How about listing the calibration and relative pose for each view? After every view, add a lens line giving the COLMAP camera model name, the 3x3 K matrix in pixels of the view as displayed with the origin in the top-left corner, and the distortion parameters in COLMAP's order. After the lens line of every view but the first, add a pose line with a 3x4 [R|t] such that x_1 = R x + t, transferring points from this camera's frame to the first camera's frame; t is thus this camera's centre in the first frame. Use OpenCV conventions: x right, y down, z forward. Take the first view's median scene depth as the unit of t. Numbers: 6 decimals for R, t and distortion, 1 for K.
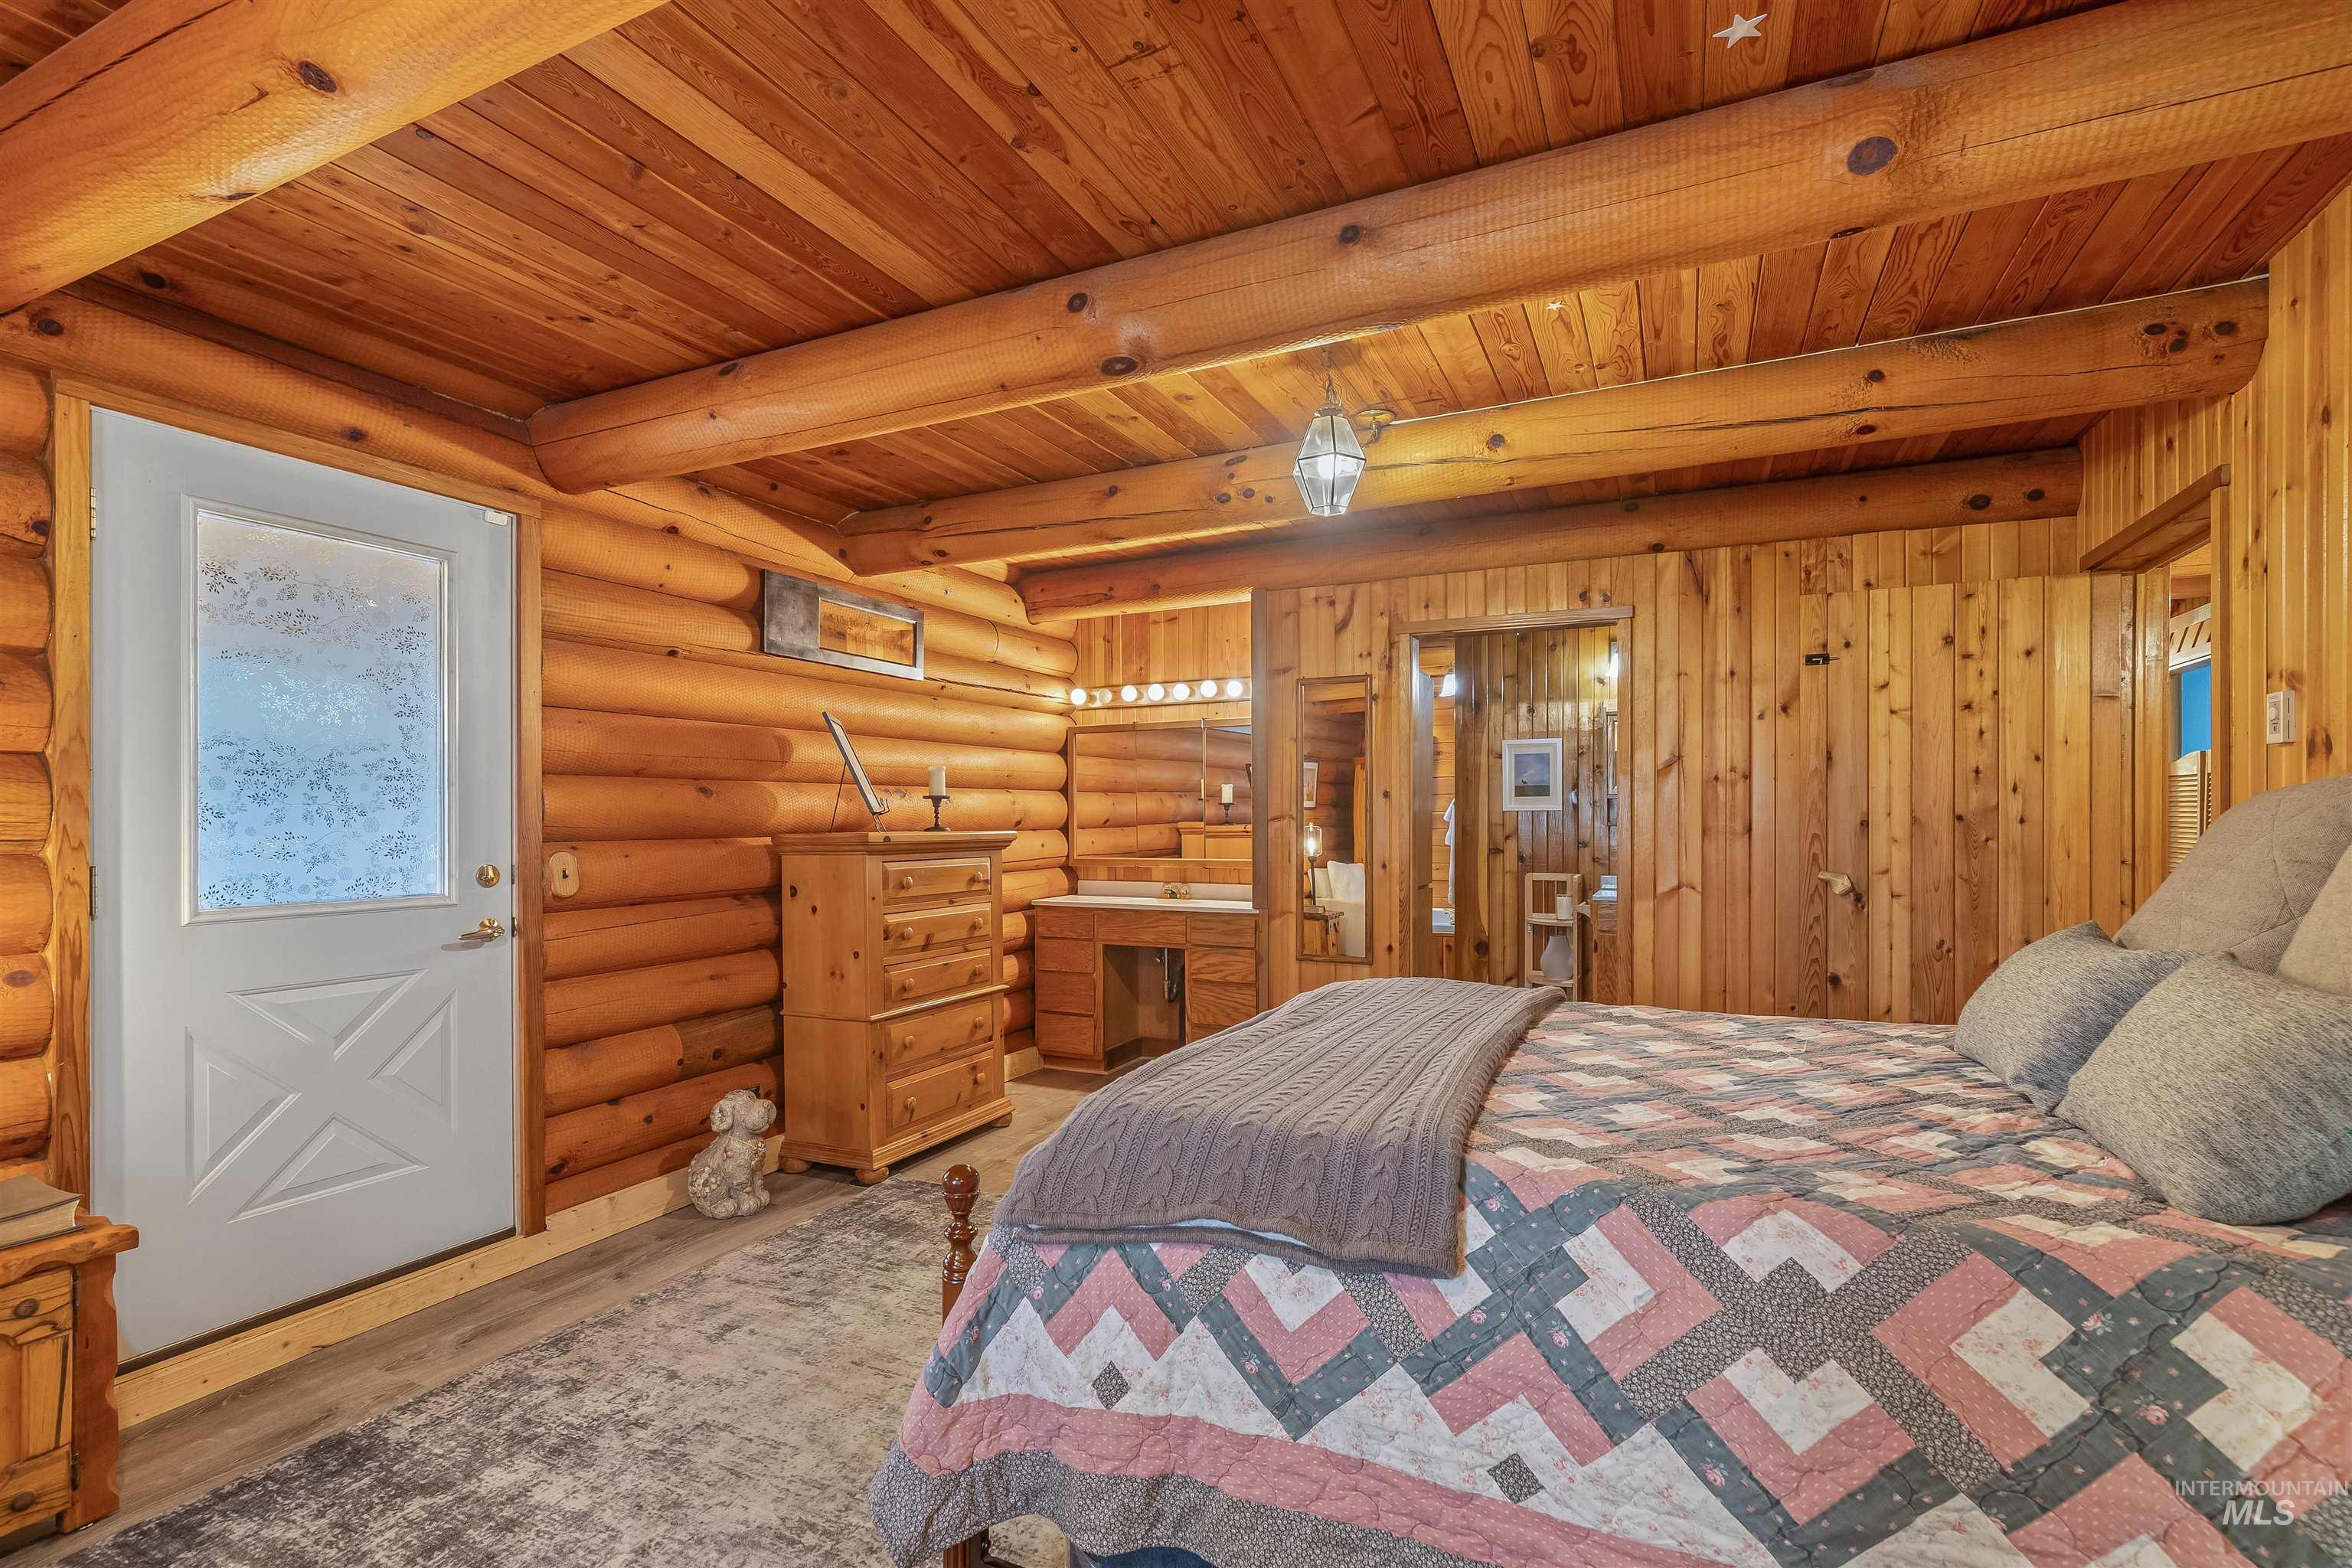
lens RADIAL K [[1063.2, 0, 1176.2], [0, 1063.2, 798.5], [0, 0, 1]] dist [-0.008484, 0.005298]
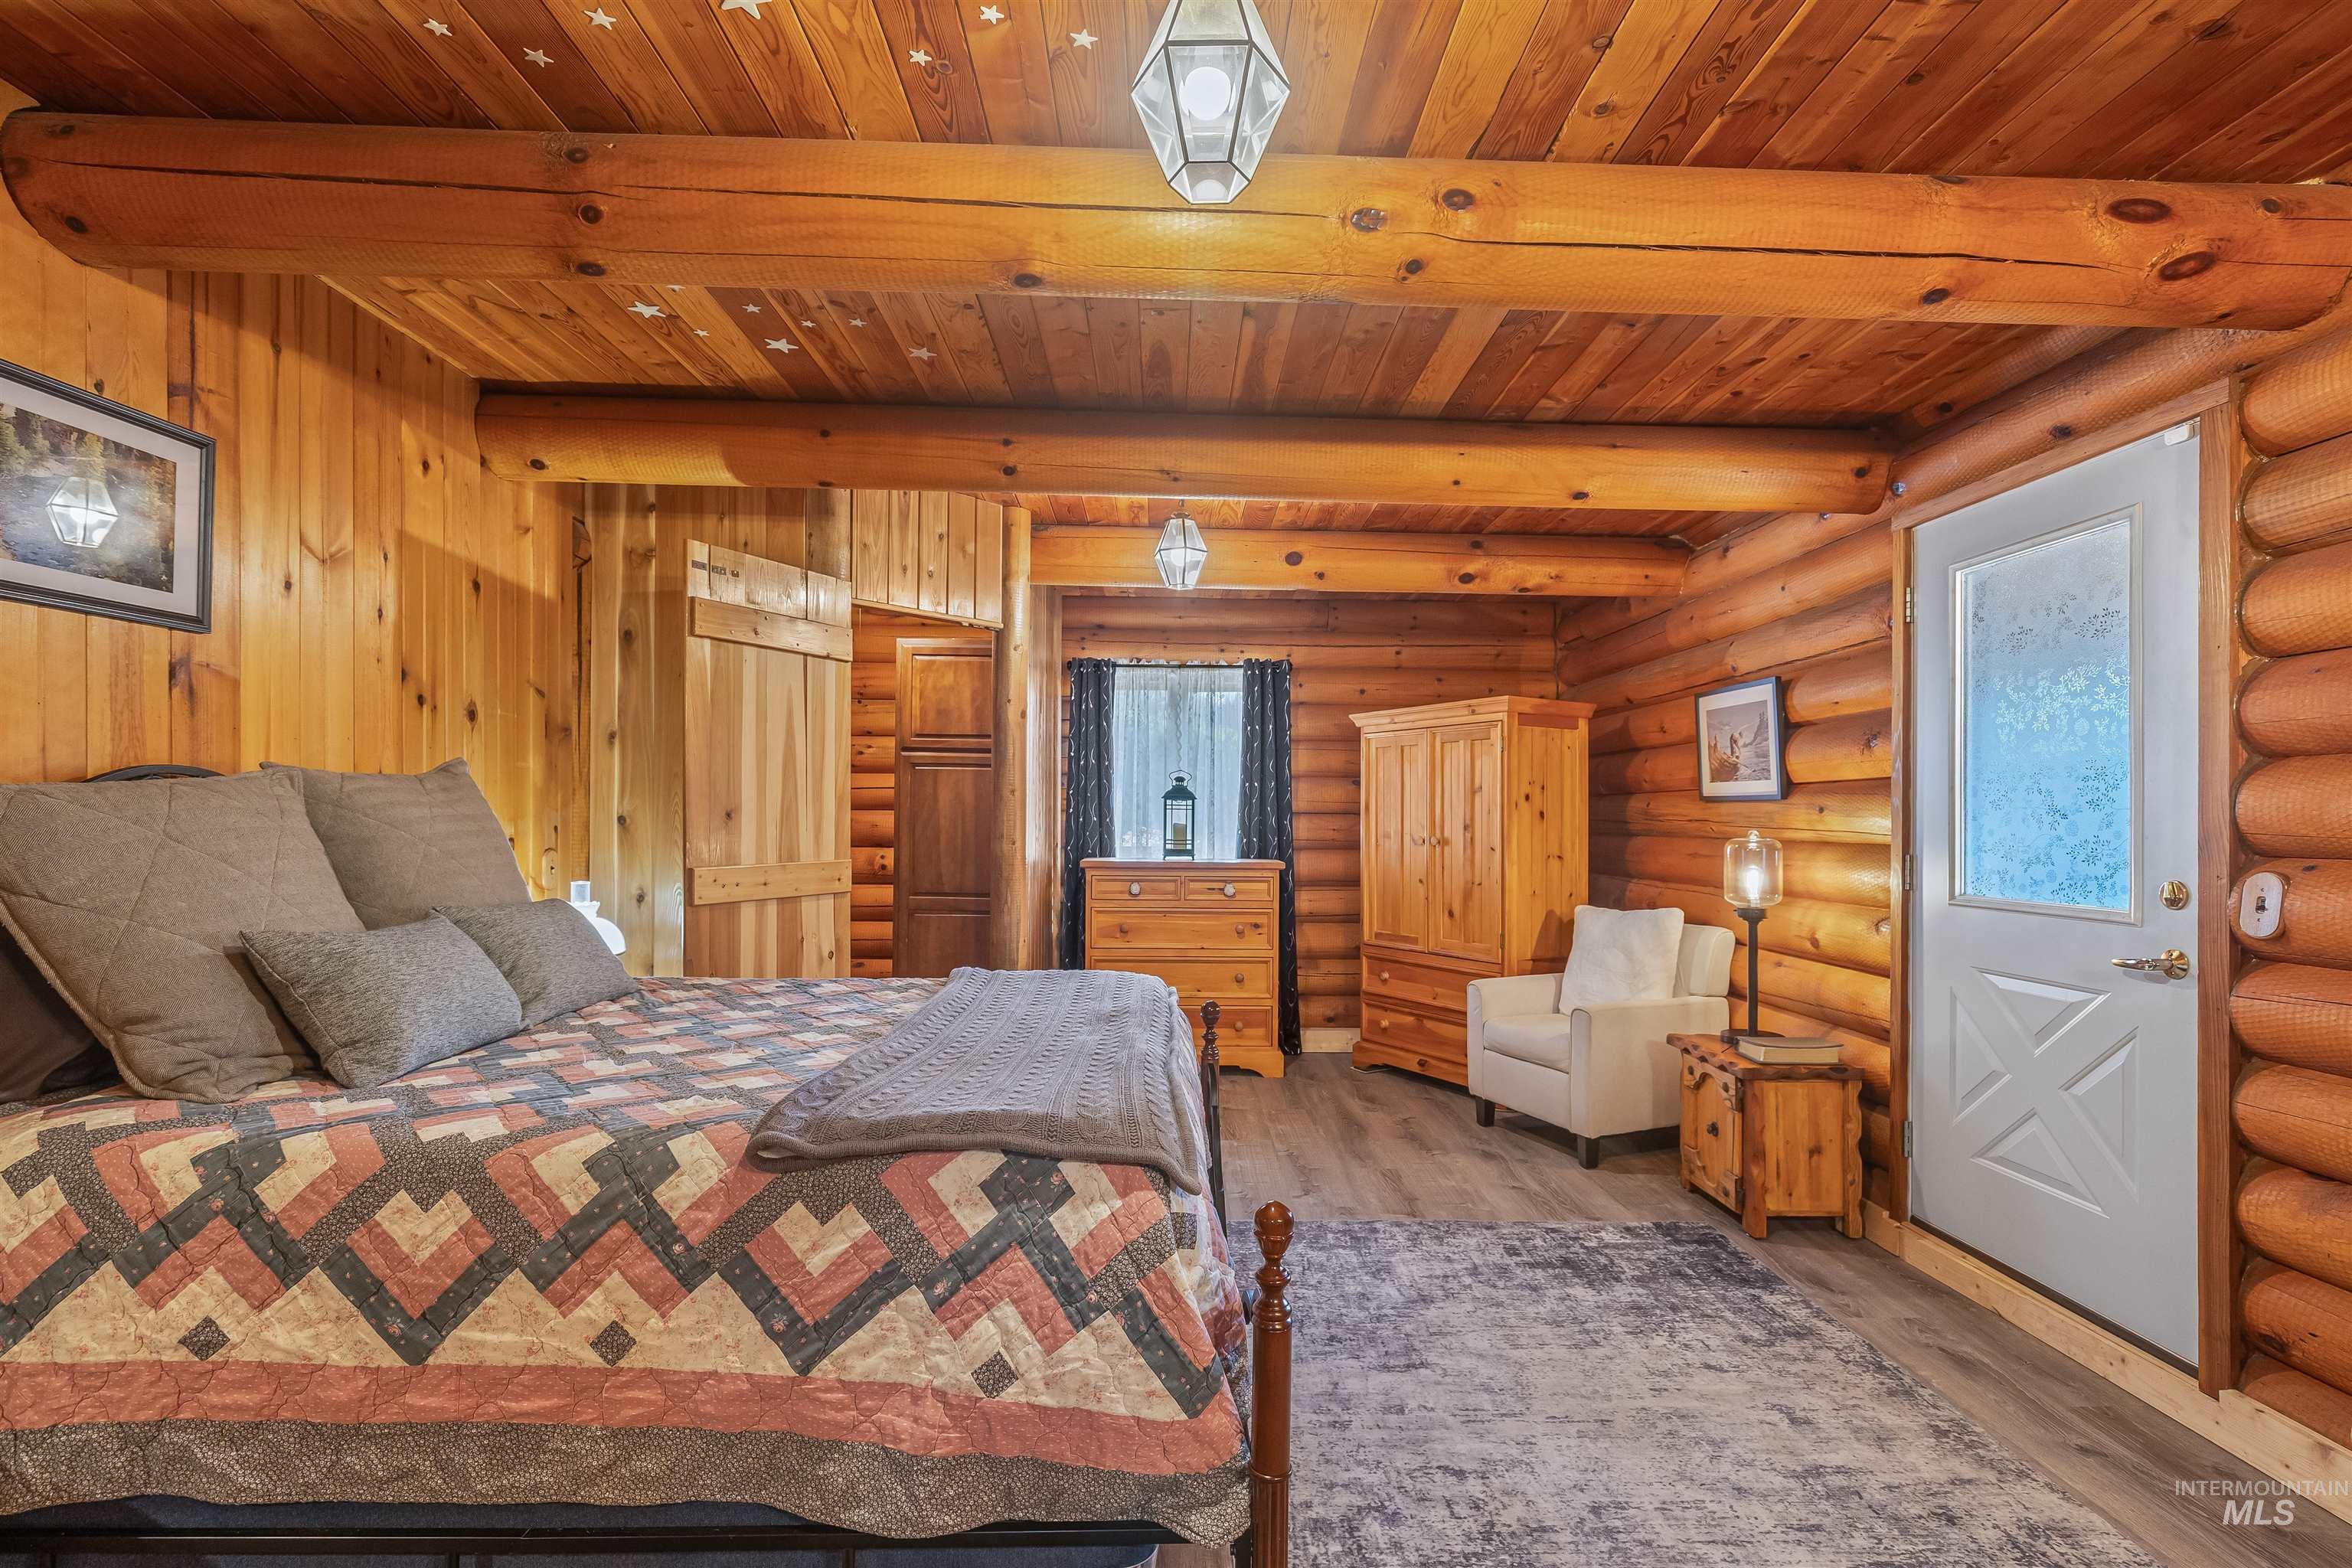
lens RADIAL K [[1063.2, 0, 1176.2], [0, 1063.2, 798.5], [0, 0, 1]] dist [-0.008484, 0.005298]
pose [[-0.893176, -0.012724, -0.449527, 0.395536], [0.002587, 0.999438, -0.033428, 0.027803], [0.449699, -0.031020, -0.892641, 1.490626]]
